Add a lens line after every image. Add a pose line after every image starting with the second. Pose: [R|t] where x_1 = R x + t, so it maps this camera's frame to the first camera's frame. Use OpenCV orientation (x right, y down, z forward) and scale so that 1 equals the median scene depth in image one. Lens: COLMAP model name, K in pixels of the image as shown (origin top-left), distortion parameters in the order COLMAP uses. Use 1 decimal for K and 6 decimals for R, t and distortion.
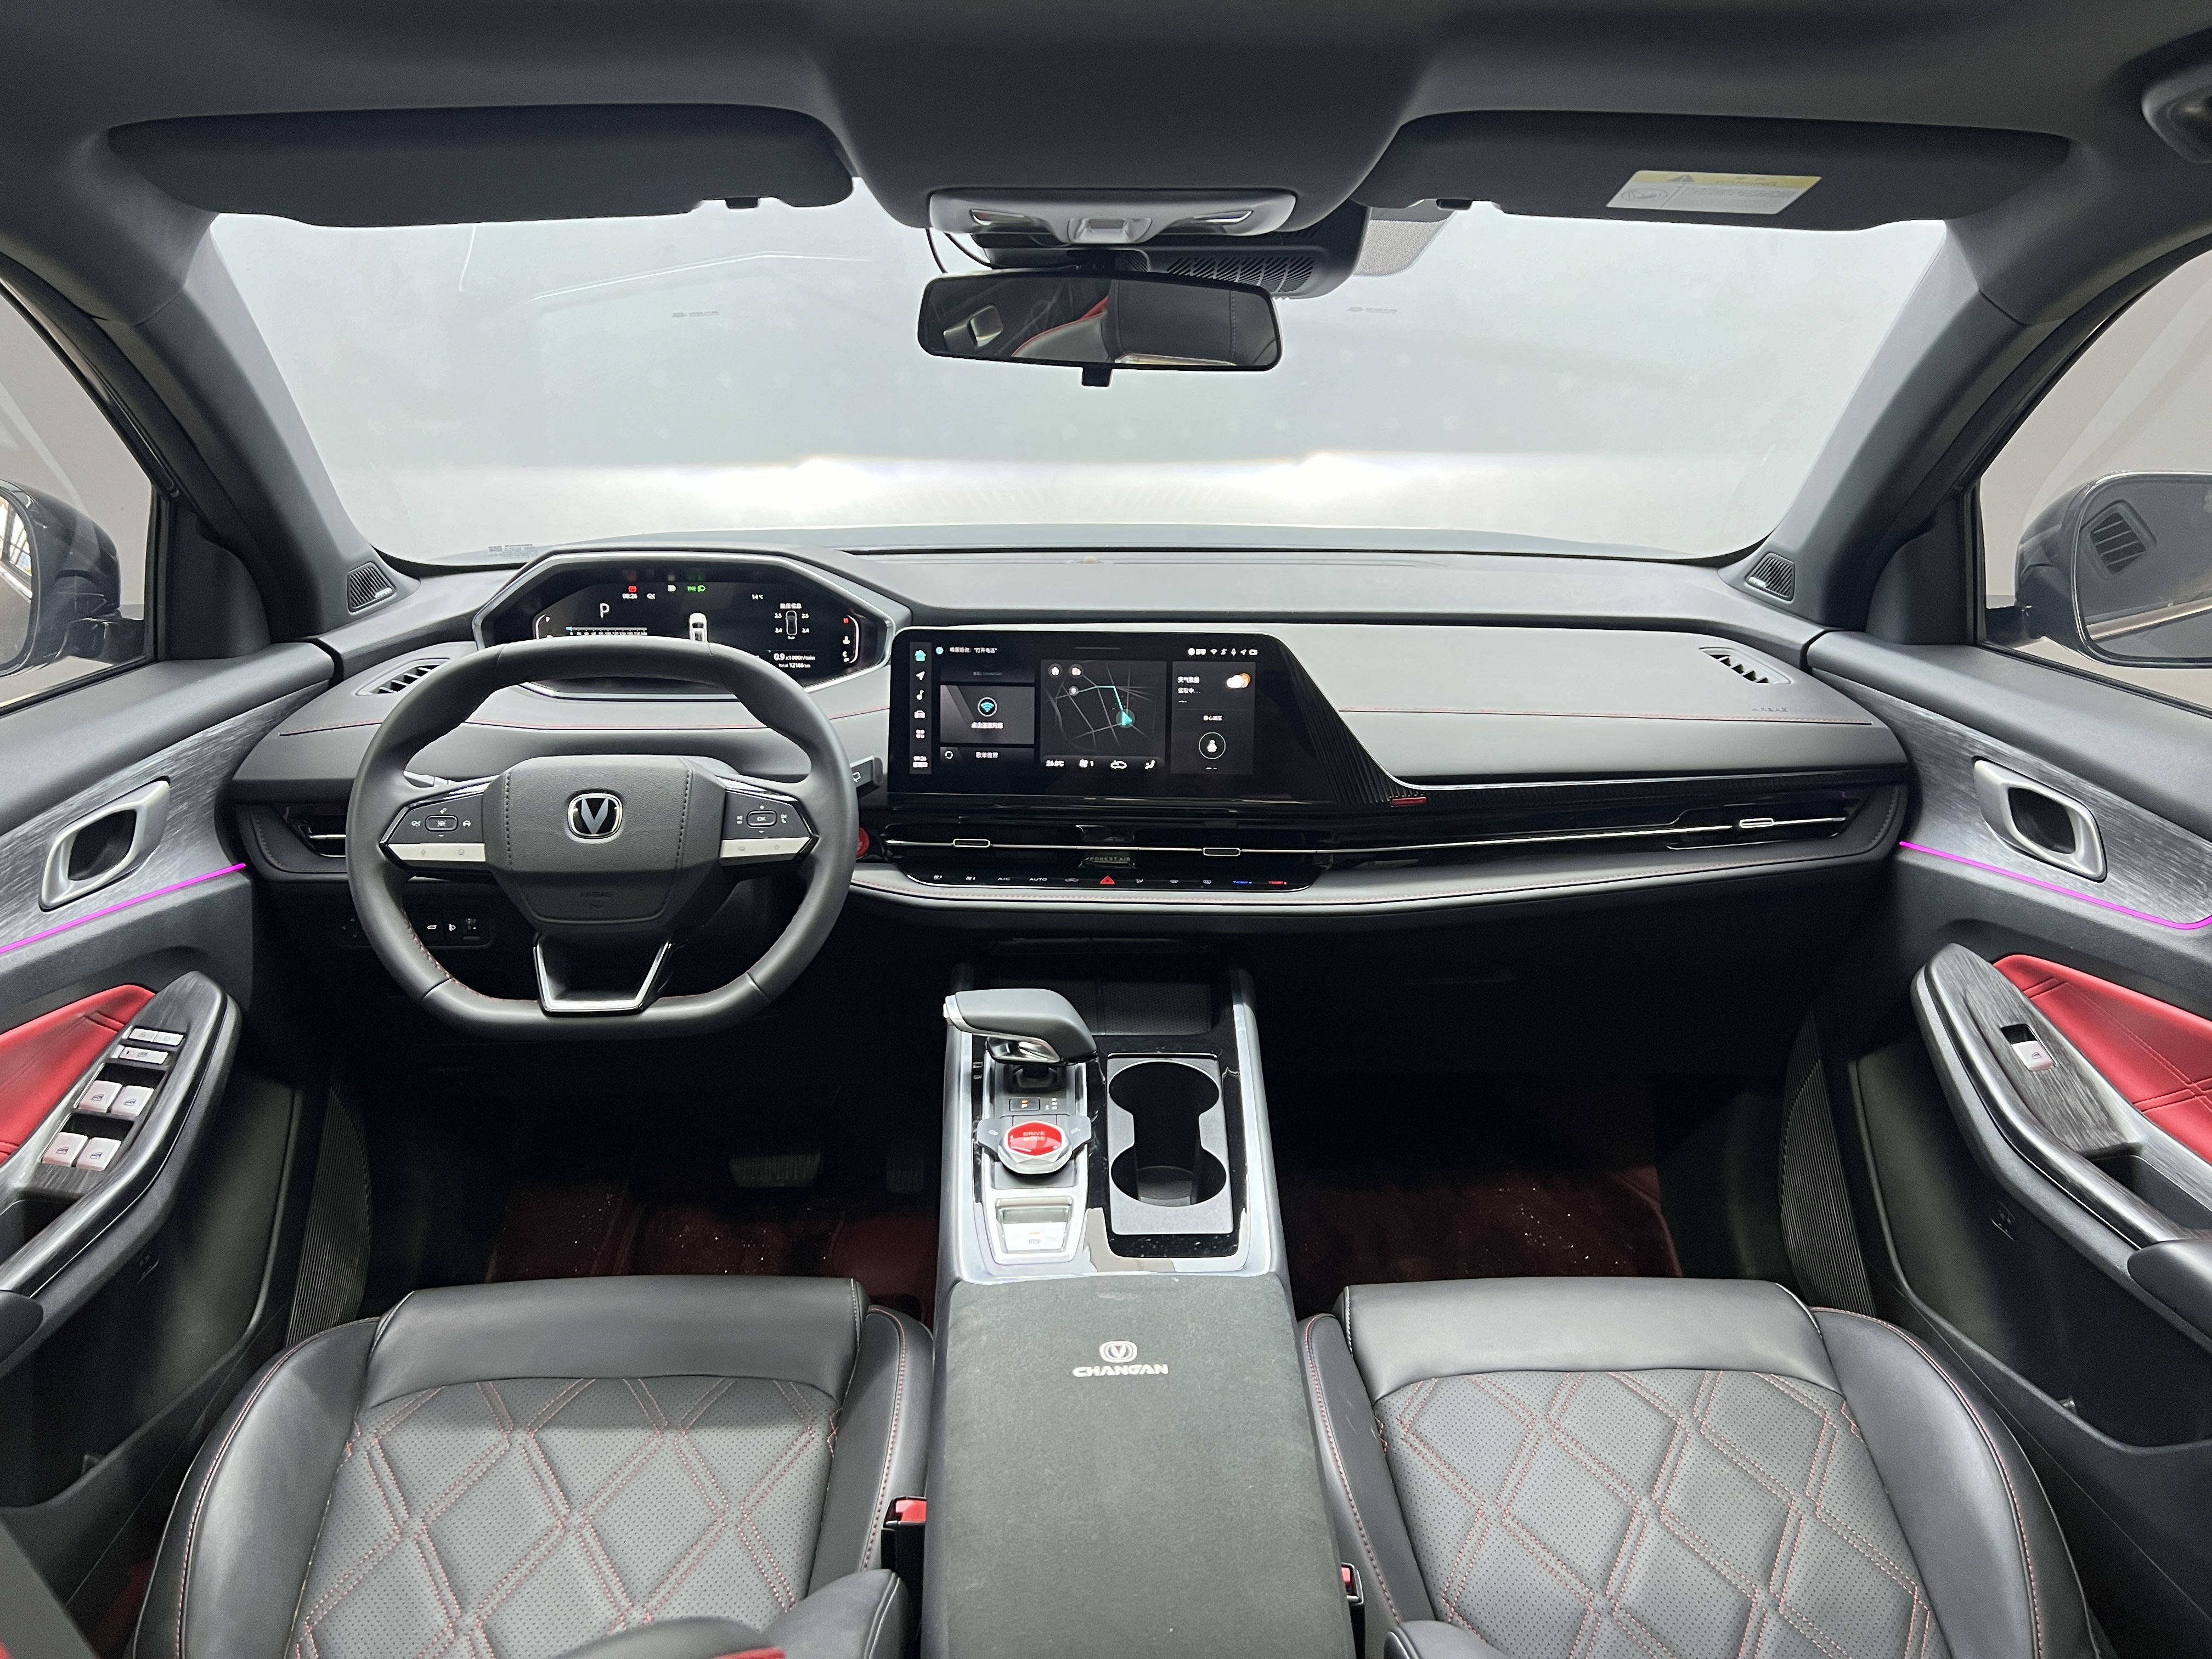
lens RADIAL K [[1652.6, 0, 1121.4], [0, 1652.6, 911.2], [0, 0, 1]] dist [0.063783, -0.076114]
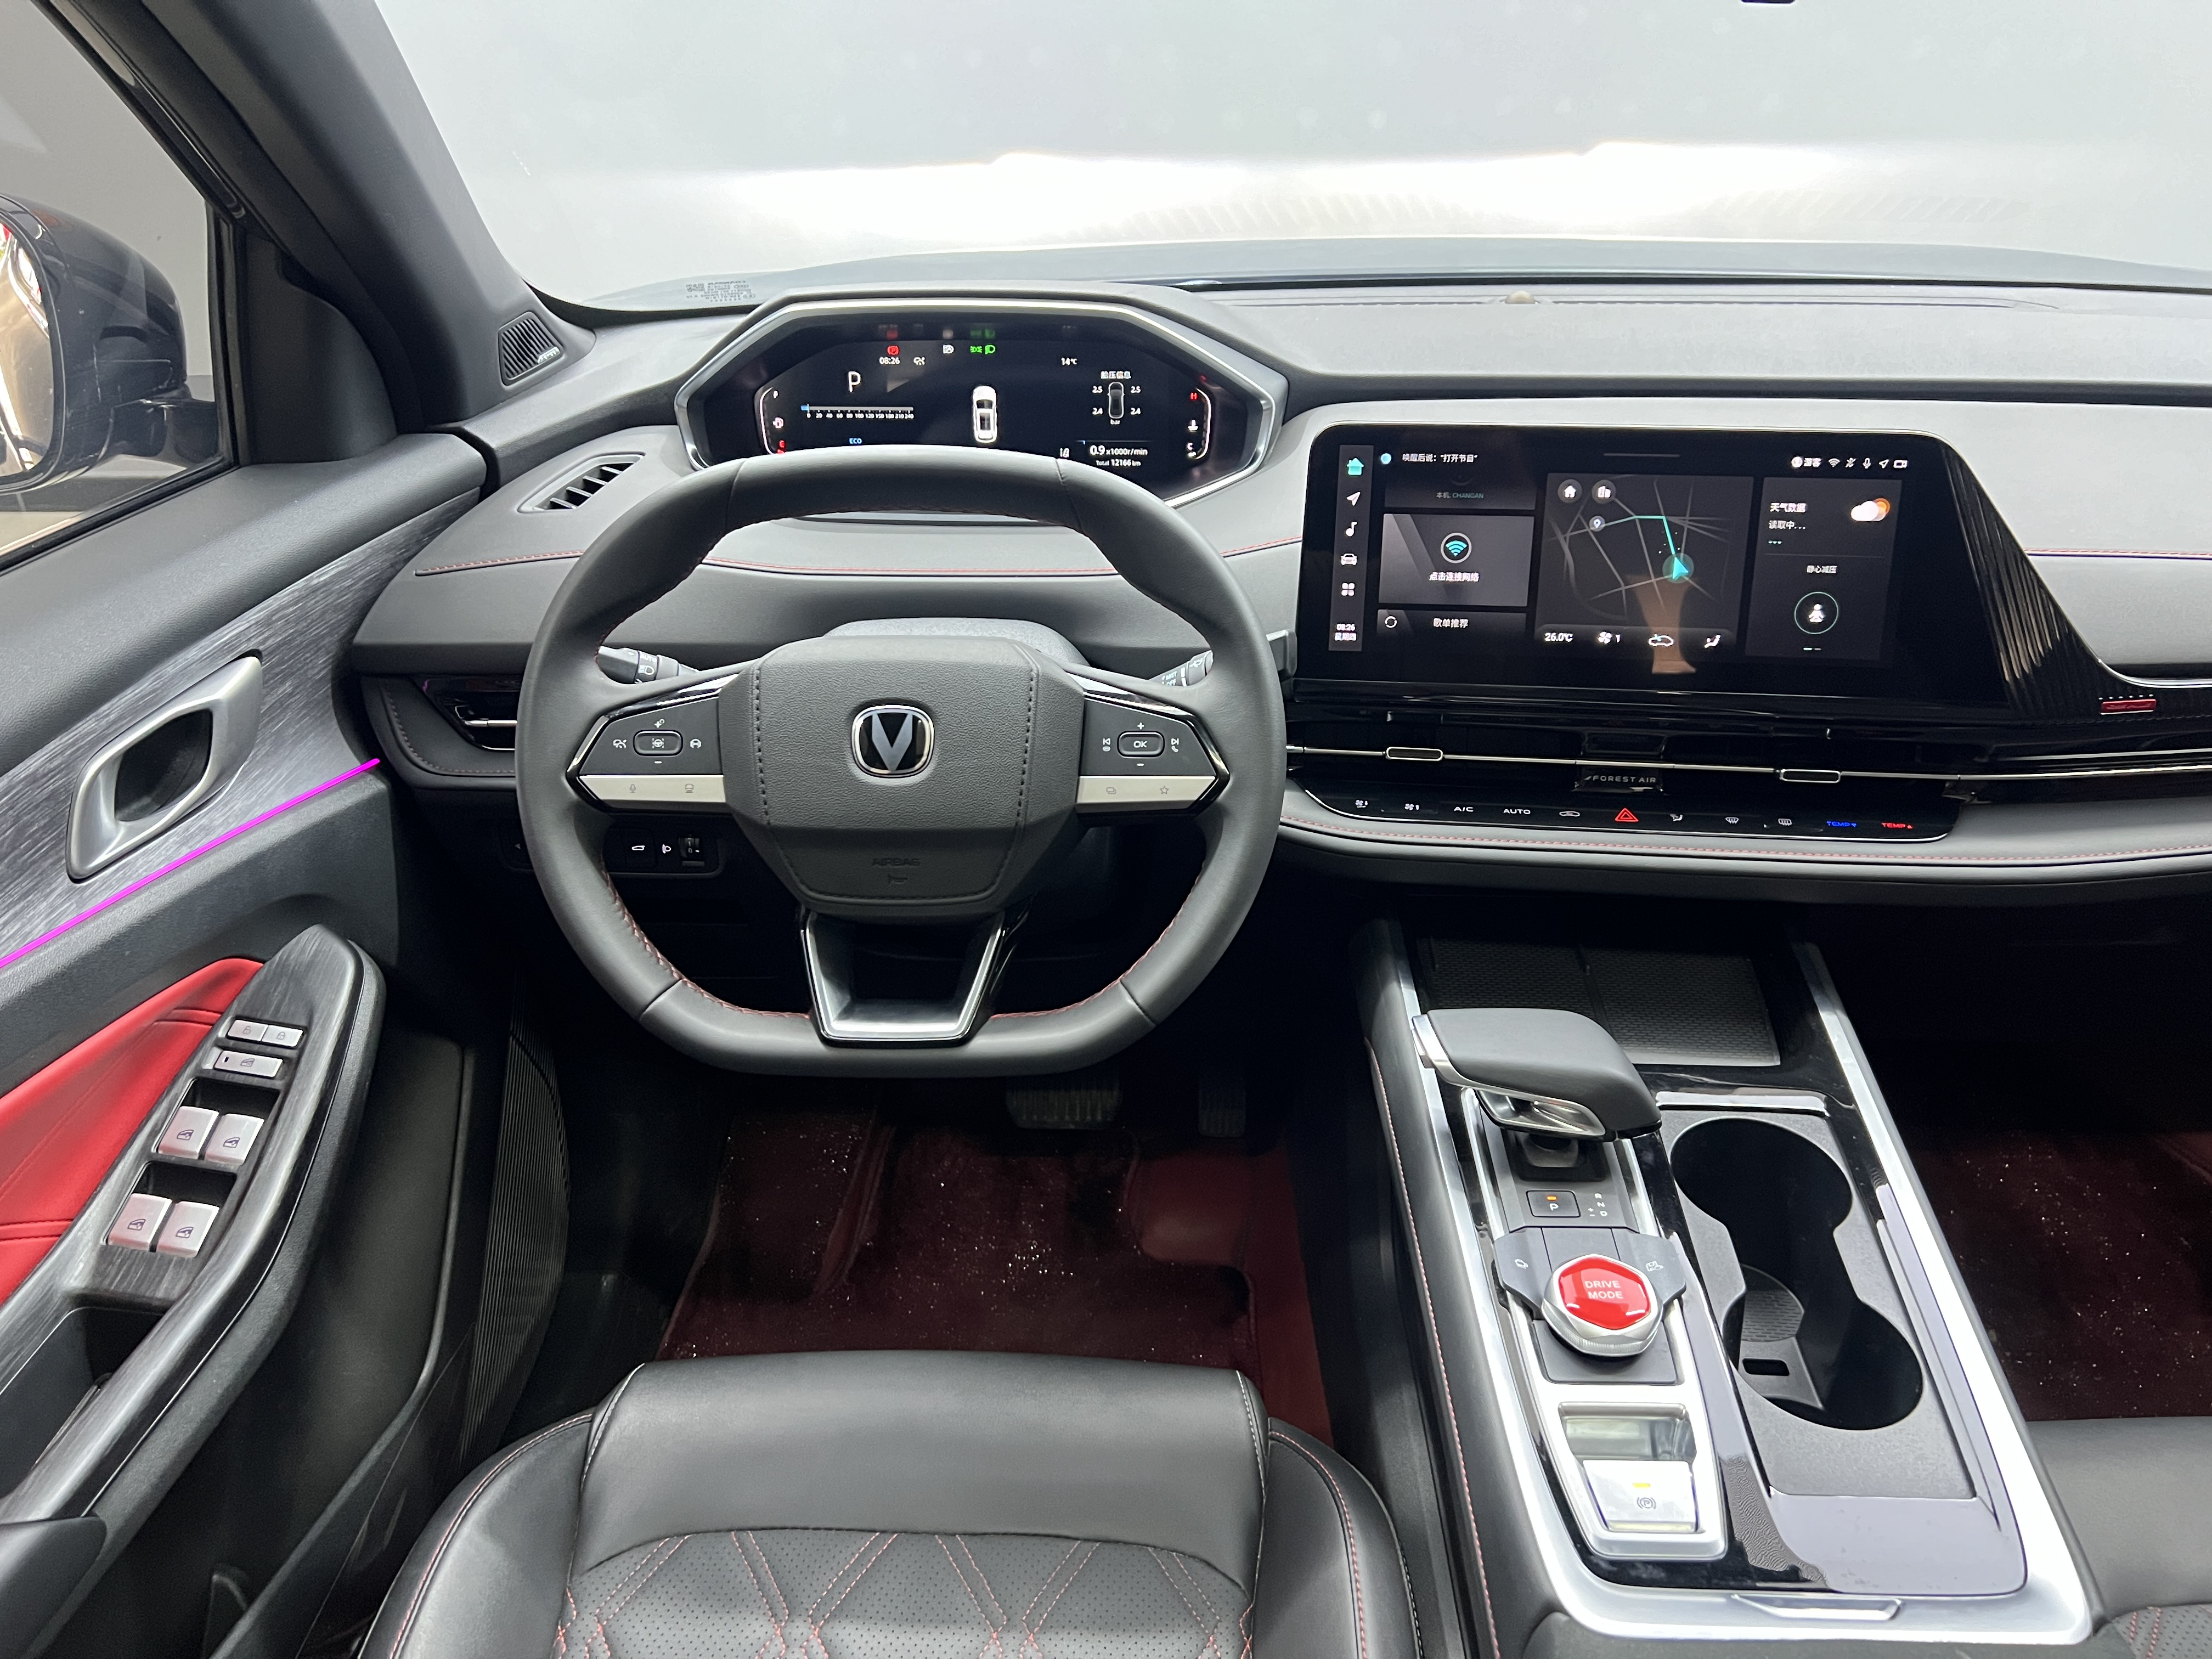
lens RADIAL K [[1652.6, 0, 1164.6], [0, 1652.6, 897.1], [0, 0, 1]] dist [0.063783, -0.076114]
pose [[0.997713, 0.021329, -0.064137, -0.153007], [-0.011347, 0.988292, 0.152152, -0.087120], [0.066631, -0.151076, 0.986274, 0.331848]]
